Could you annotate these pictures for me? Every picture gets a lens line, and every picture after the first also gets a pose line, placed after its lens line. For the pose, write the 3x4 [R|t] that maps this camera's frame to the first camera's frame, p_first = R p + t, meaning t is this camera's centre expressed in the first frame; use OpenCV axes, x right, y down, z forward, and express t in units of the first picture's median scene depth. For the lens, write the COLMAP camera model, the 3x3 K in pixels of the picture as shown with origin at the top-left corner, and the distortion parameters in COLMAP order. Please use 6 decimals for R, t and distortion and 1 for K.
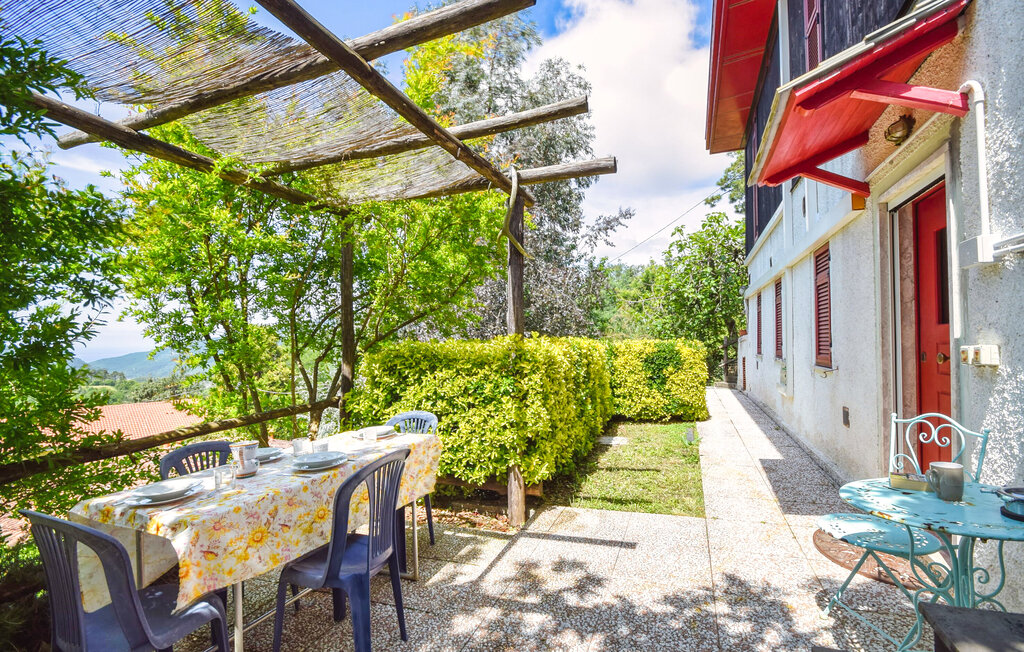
lens RADIAL K [[462.6, 0, 513.4], [0, 462.6, 328.0], [0, 0, 1]] dist [0.001891, 0.000199]
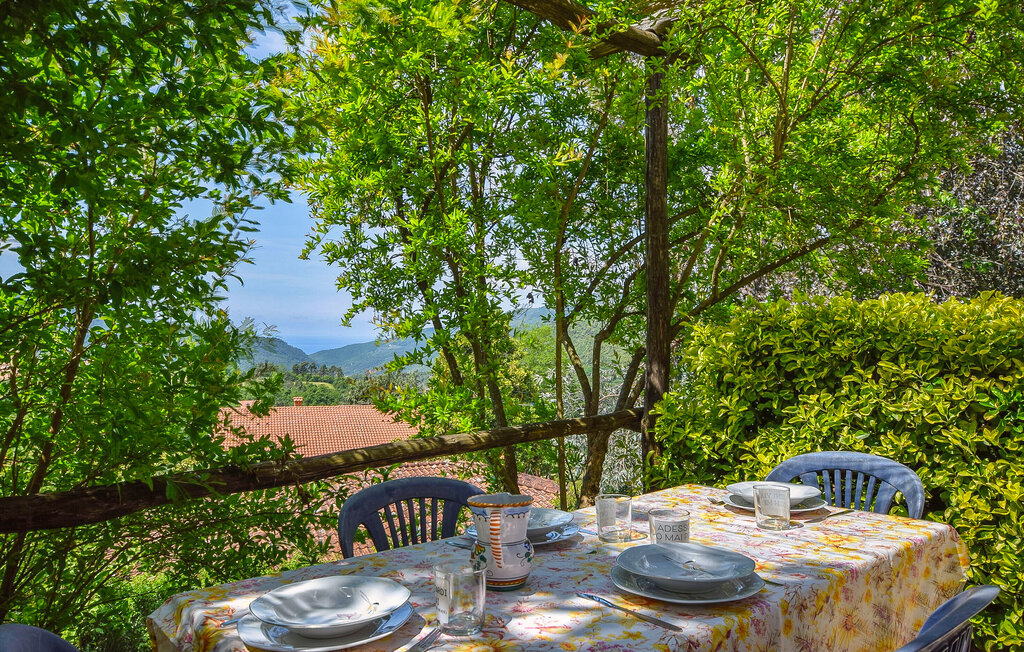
lens RADIAL K [[708.6, 0, 511.0], [0, 708.6, 328.5], [0, 0, 1]] dist [-0.004130, 0.006158]
pose [[0.894002, 0.016749, -0.447750, -0.180965], [-0.009971, 0.999797, 0.017491, 0.055365], [0.447952, -0.011172, 0.893988, 0.277073]]
